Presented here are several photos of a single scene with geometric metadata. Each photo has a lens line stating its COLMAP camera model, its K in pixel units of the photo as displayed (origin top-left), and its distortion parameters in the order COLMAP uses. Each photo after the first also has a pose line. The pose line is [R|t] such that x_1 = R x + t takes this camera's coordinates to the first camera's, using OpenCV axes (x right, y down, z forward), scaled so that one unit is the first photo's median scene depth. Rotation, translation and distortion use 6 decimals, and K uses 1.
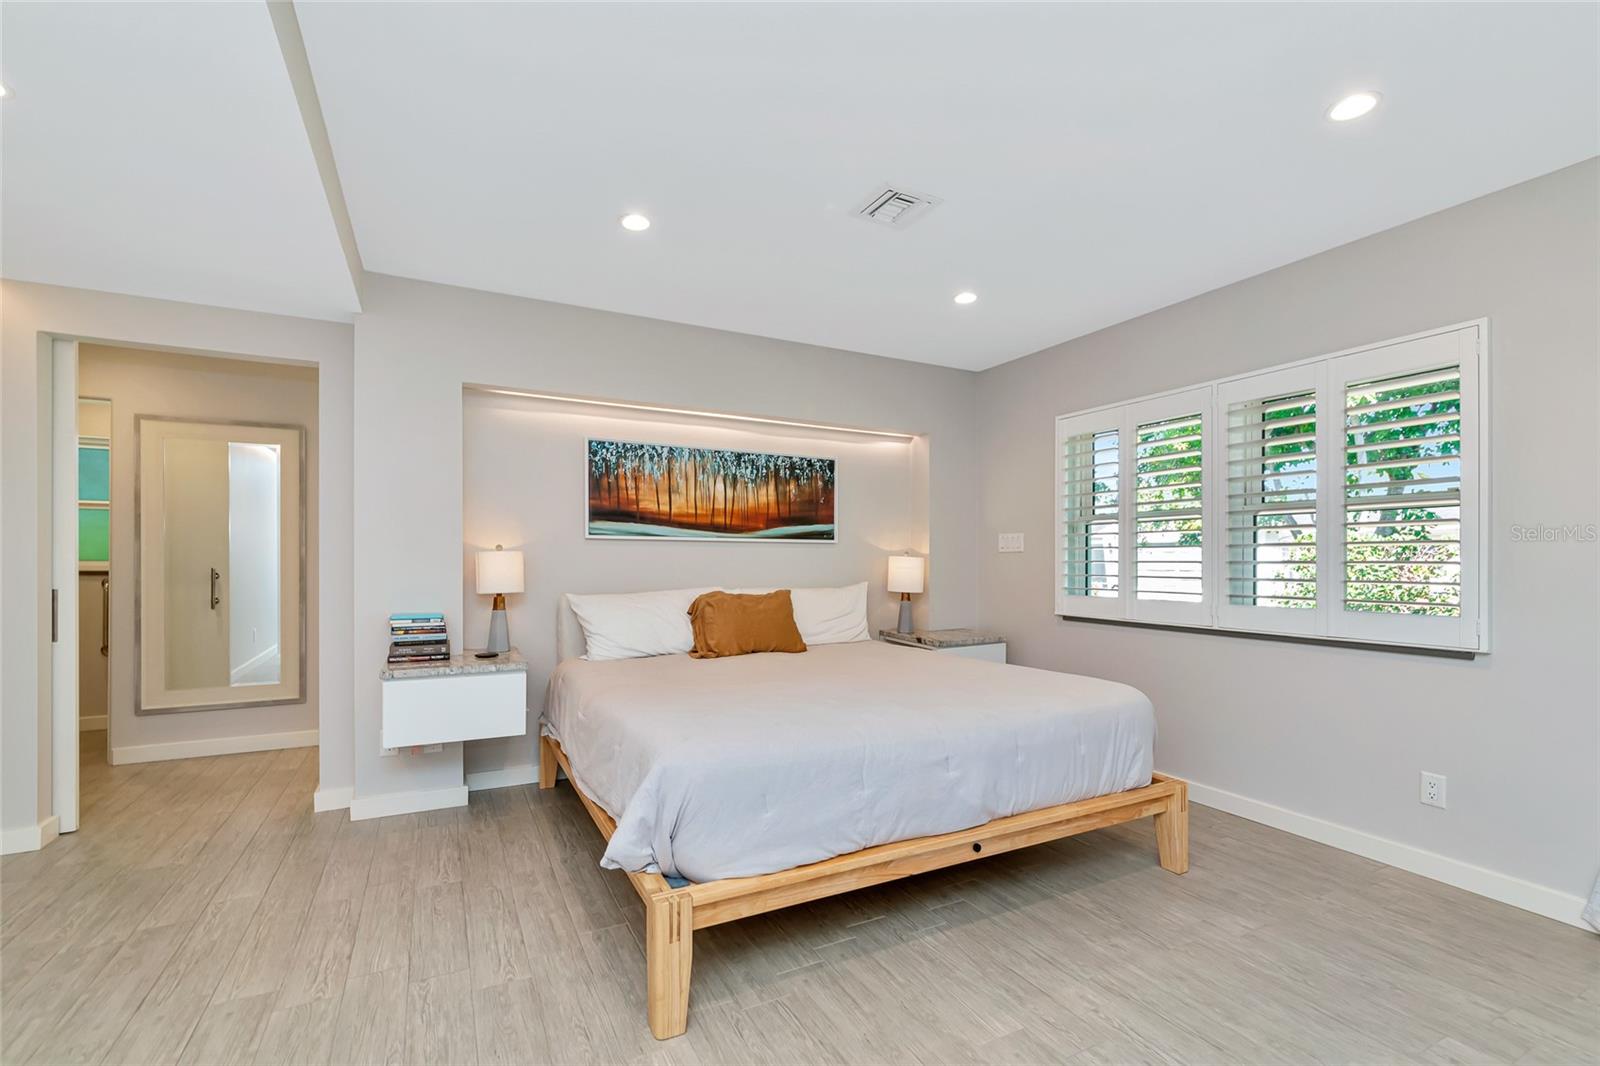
lens RADIAL K [[699.0, 0, 799.0], [0, 699.0, 567.3], [0, 0, 1]] dist [0.001739, 0.000330]
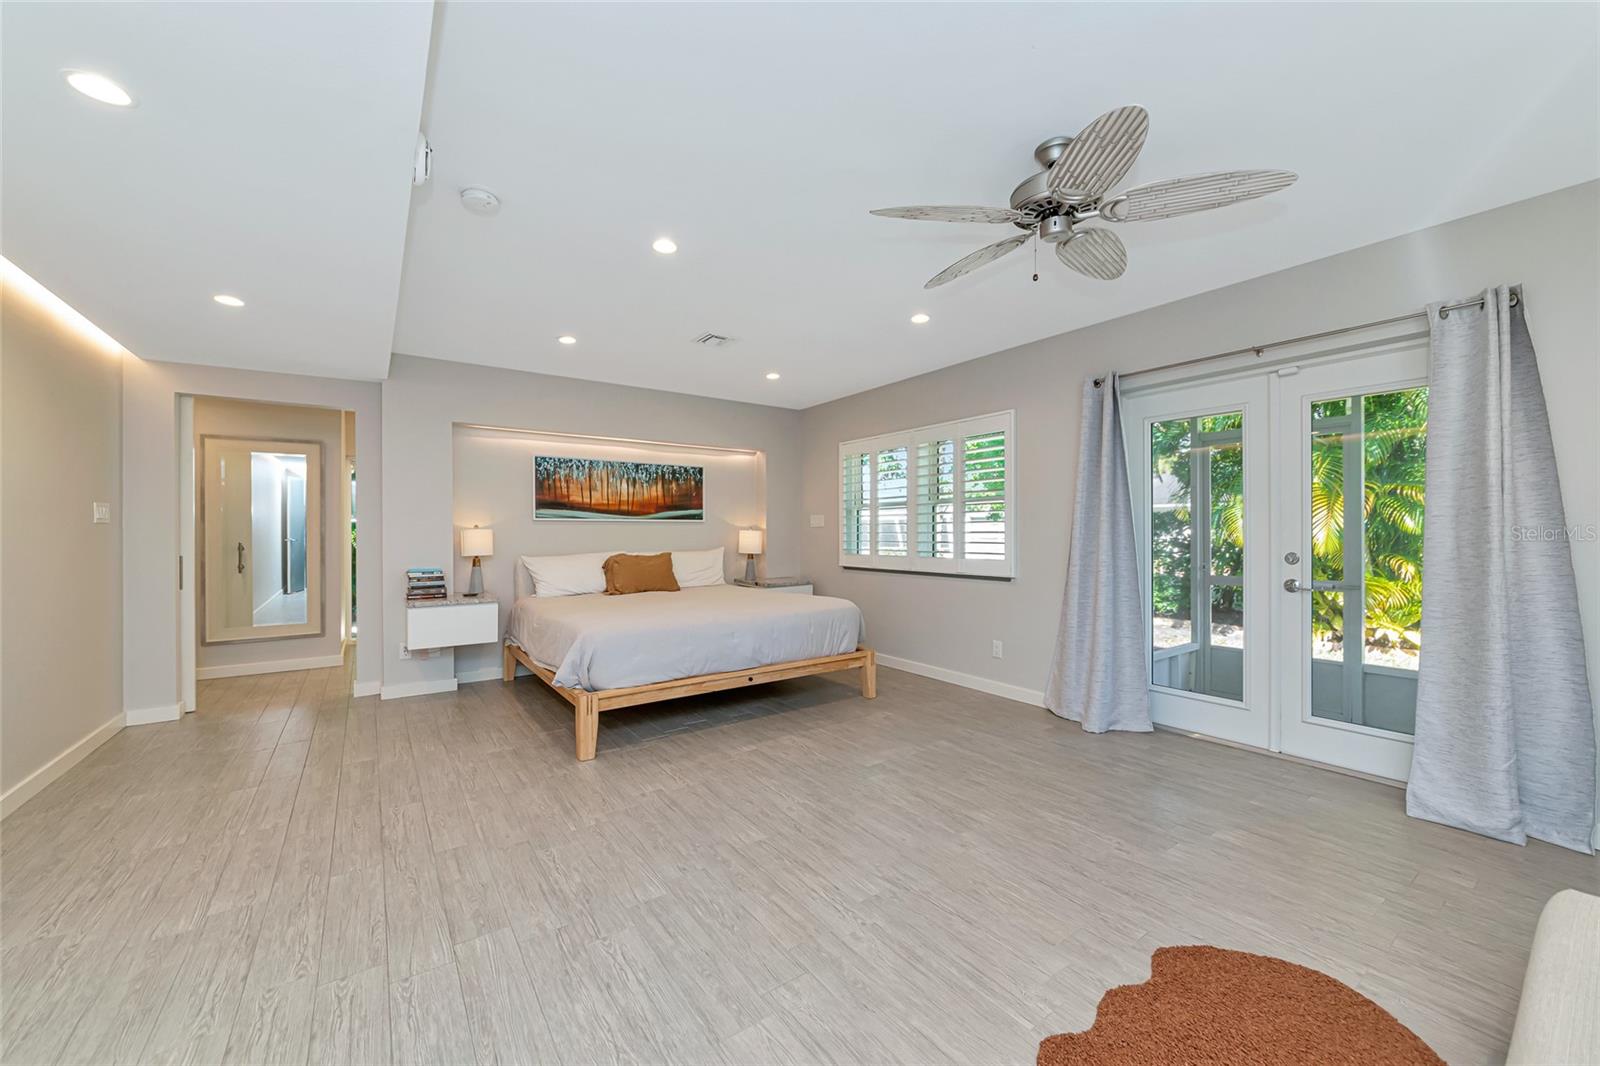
lens RADIAL K [[601.4, 0, 800.0], [0, 601.4, 533.0], [0, 0, 1]] dist [-0.001415, -0.000232]
pose [[0.989756, -0.007264, 0.142581, 0.086105], [0.008550, 0.999928, -0.008405, 0.002788], [-0.142510, 0.009538, 0.989747, -0.390622]]
